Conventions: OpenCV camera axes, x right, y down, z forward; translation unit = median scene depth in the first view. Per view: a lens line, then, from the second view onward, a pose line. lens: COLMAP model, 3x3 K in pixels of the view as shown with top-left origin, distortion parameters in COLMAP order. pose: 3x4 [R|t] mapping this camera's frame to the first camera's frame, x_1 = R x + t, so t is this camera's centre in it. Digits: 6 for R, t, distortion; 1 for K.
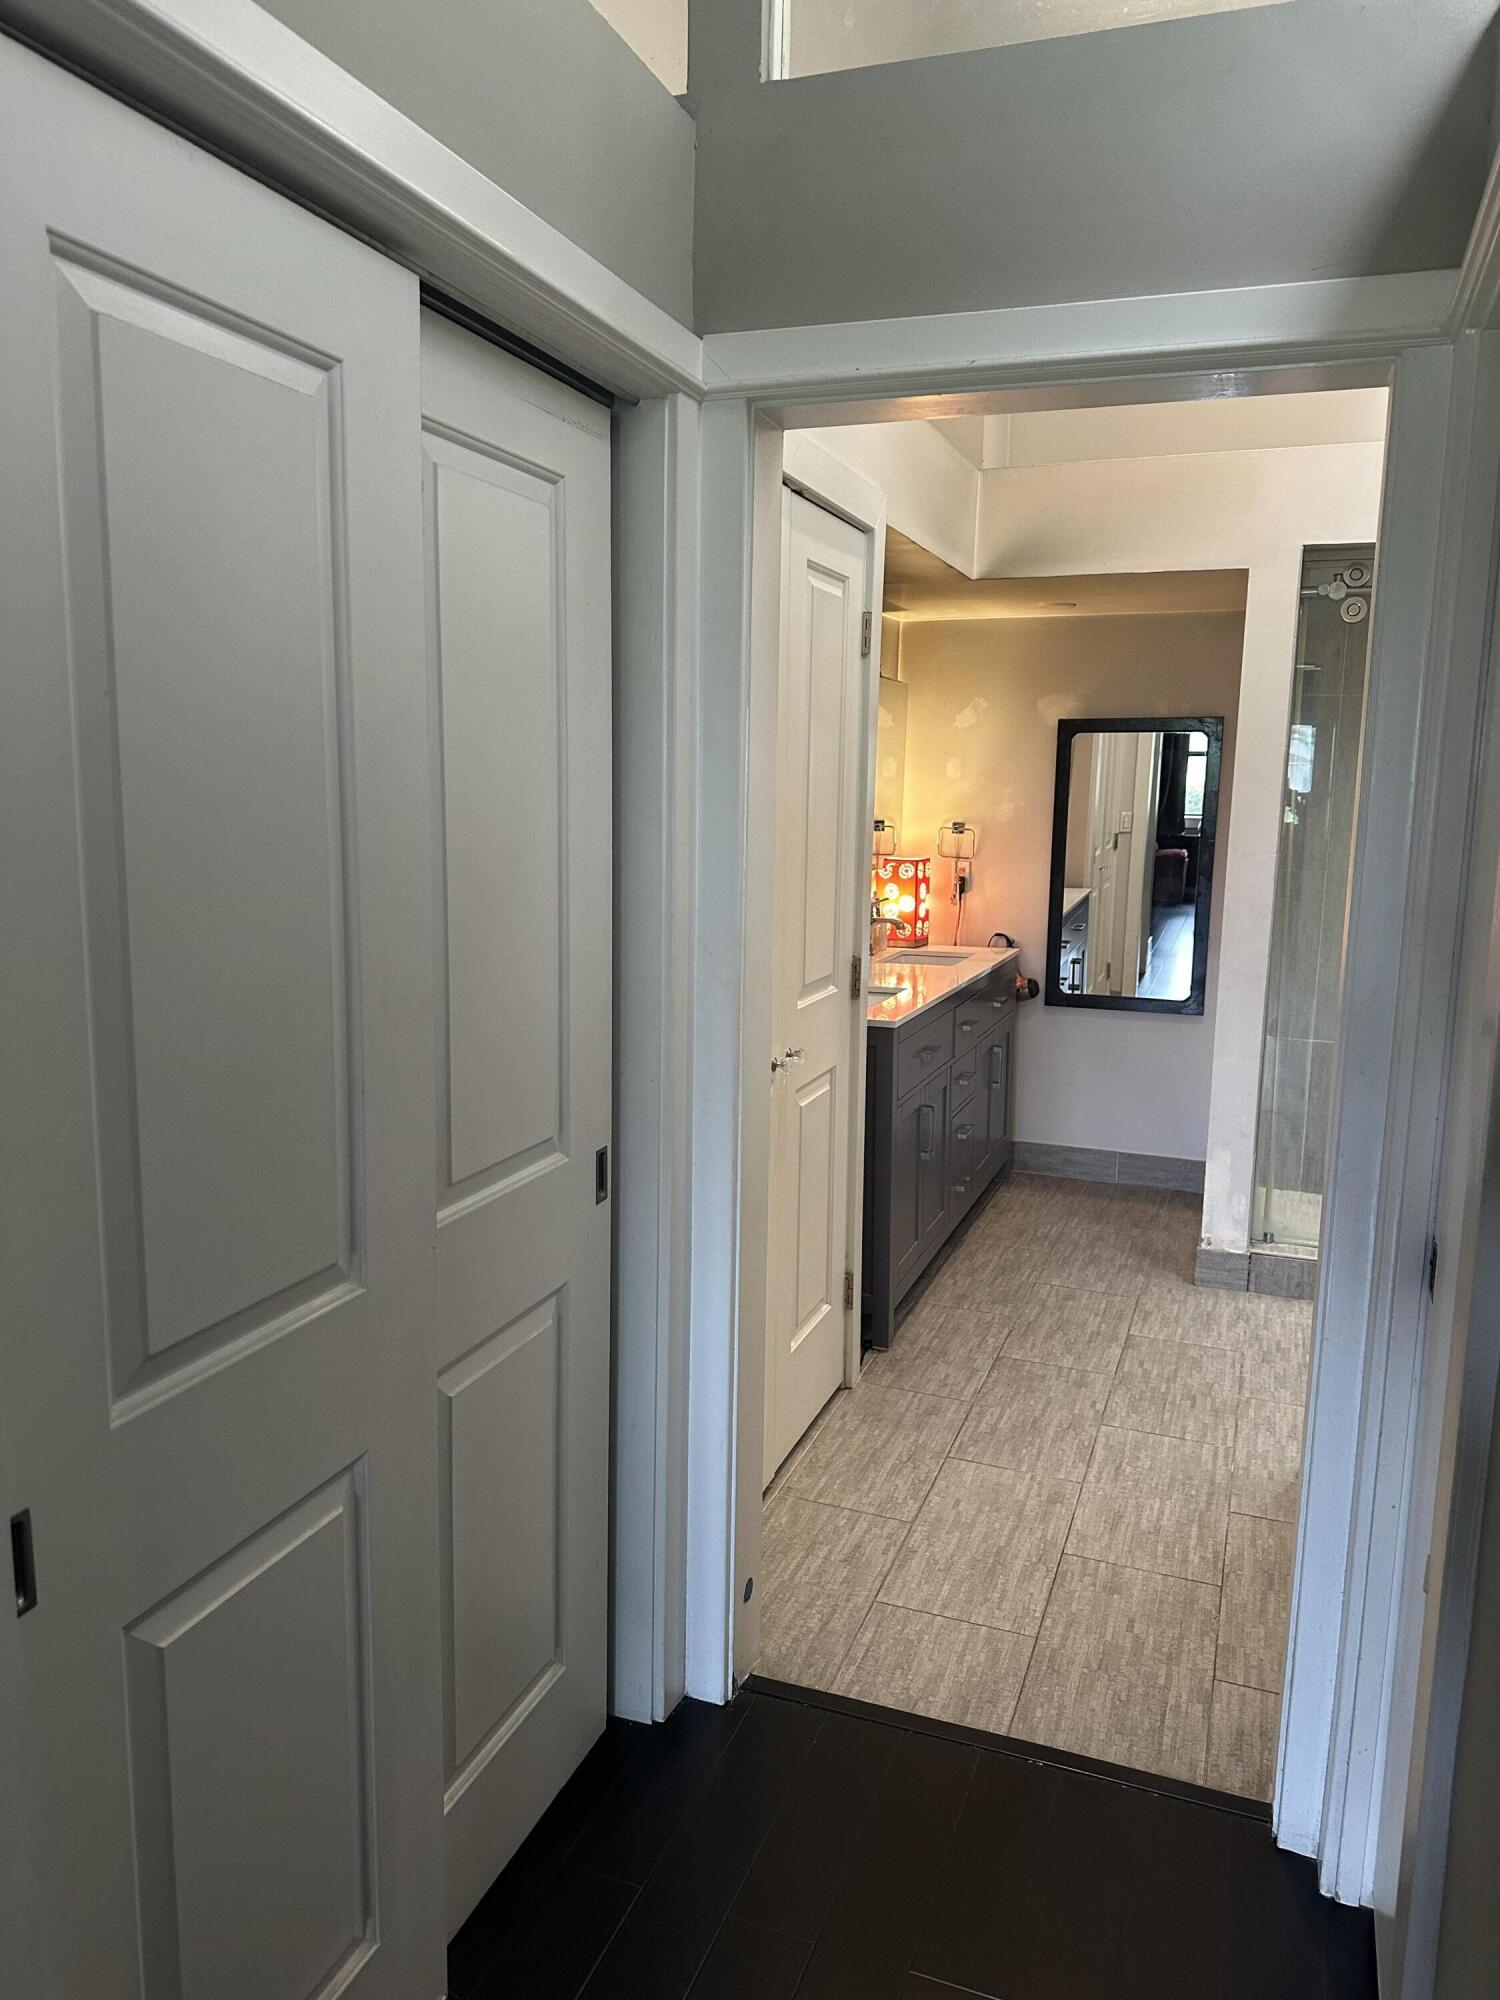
lens RADIAL K [[1415.3, 0, 710.3], [0, 1415.3, 1003.0], [0, 0, 1]] dist [0.043540, -0.051670]
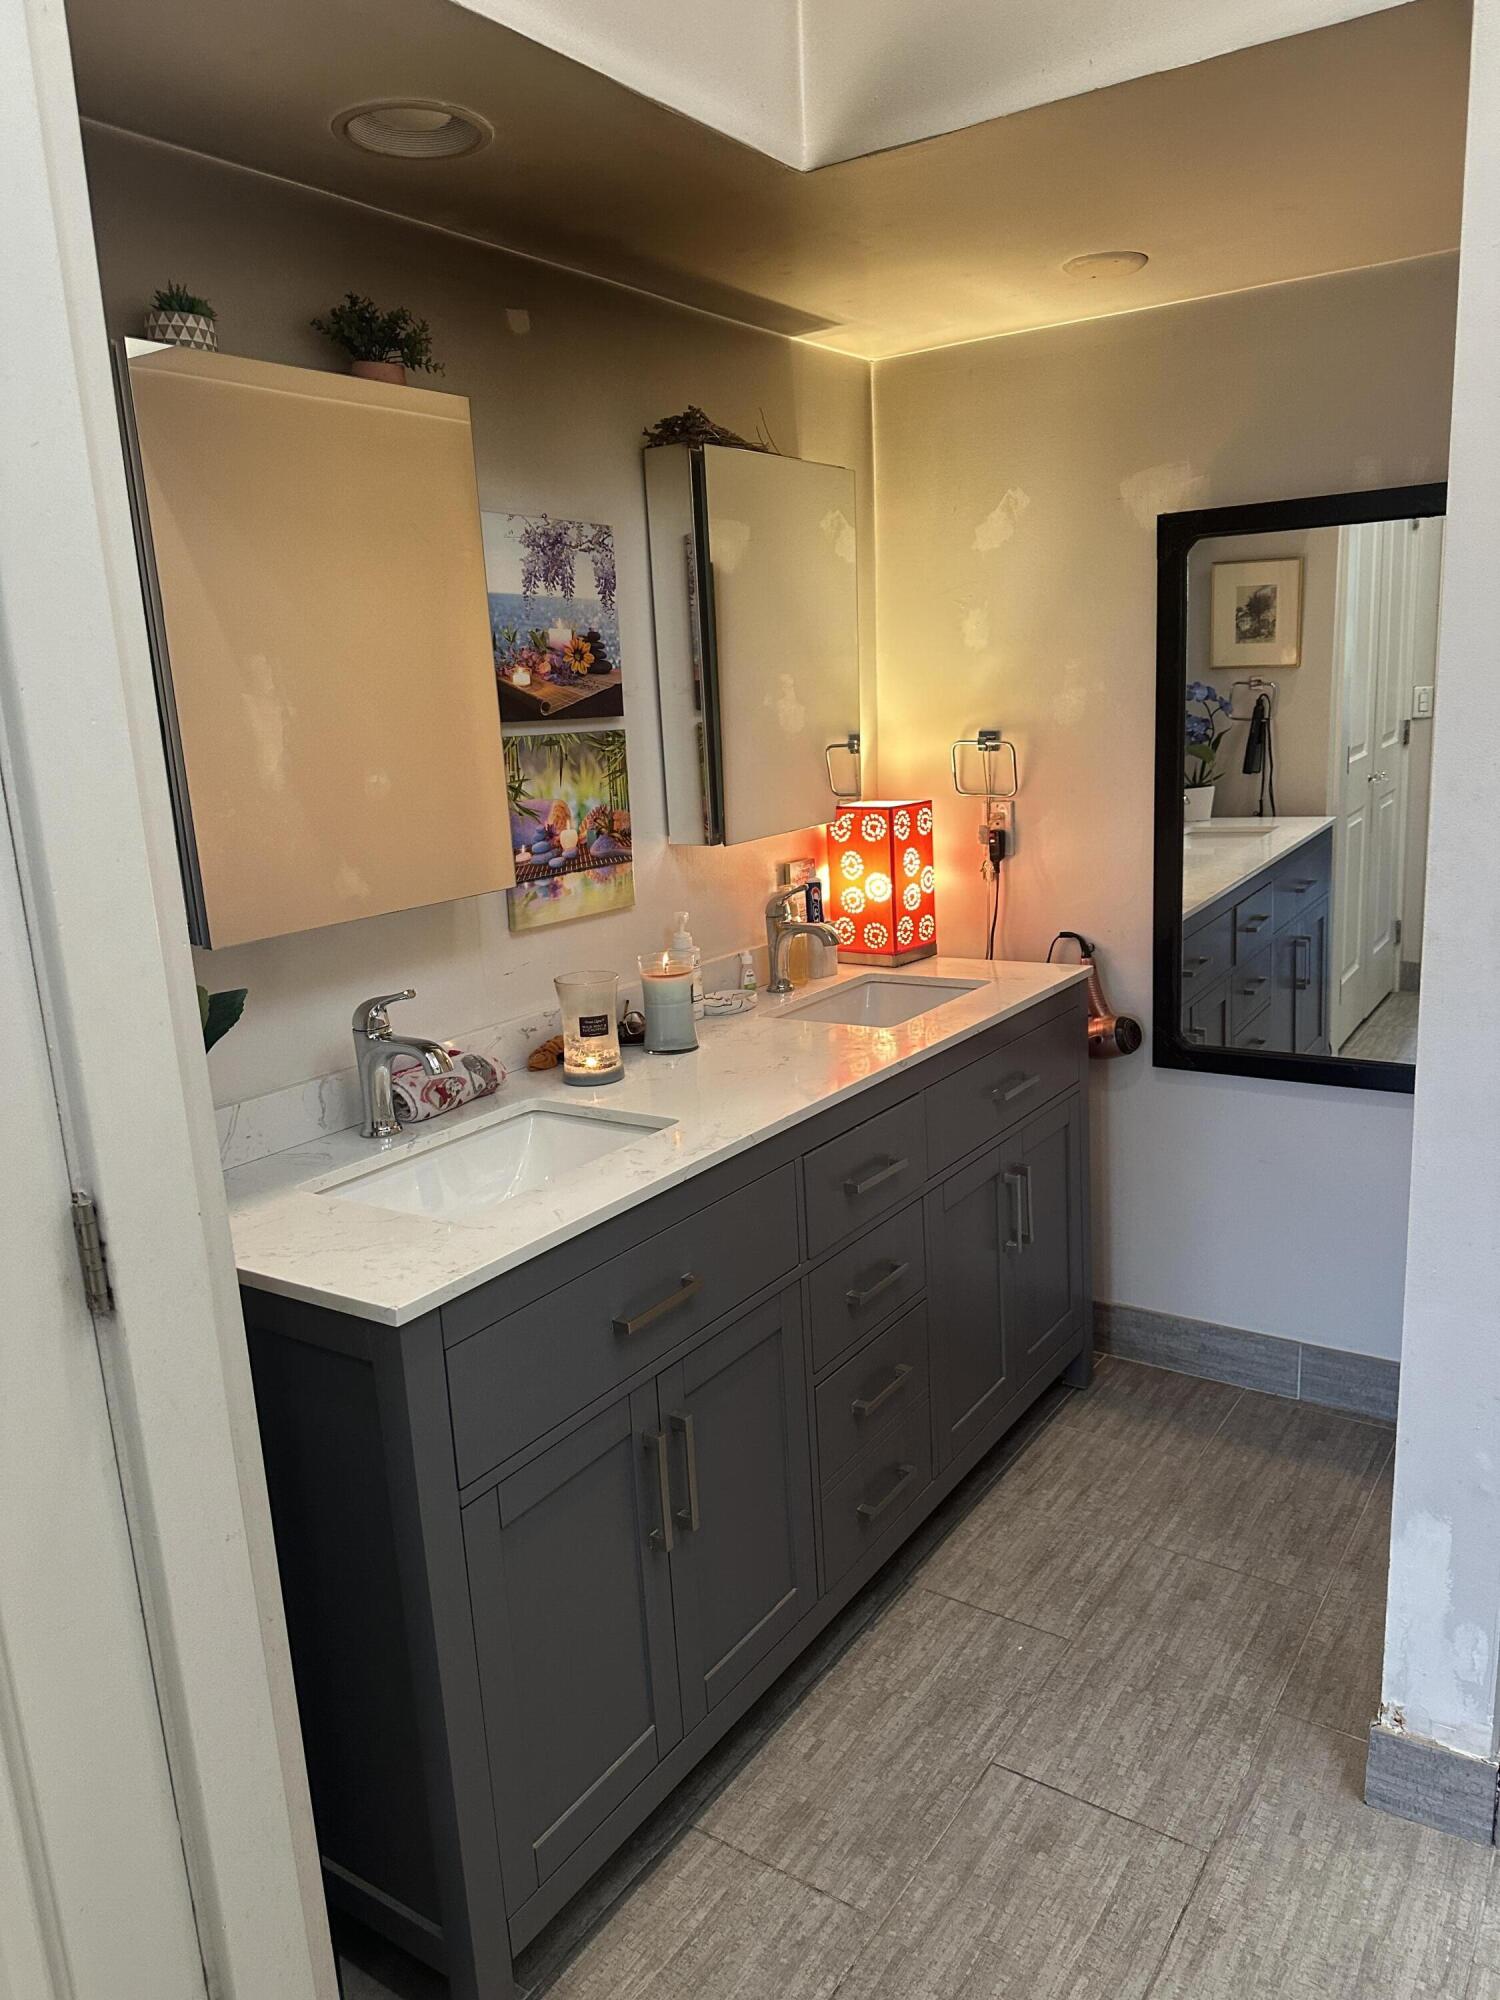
lens RADIAL K [[1415.3, 0, 771.2], [0, 1415.3, 998.9], [0, 0, 1]] dist [0.043540, -0.051670]
pose [[0.976701, -0.014373, -0.214124, 0.263094], [0.027846, 0.997807, 0.060042, -0.075052], [0.212792, -0.064605, 0.974959, 0.563235]]
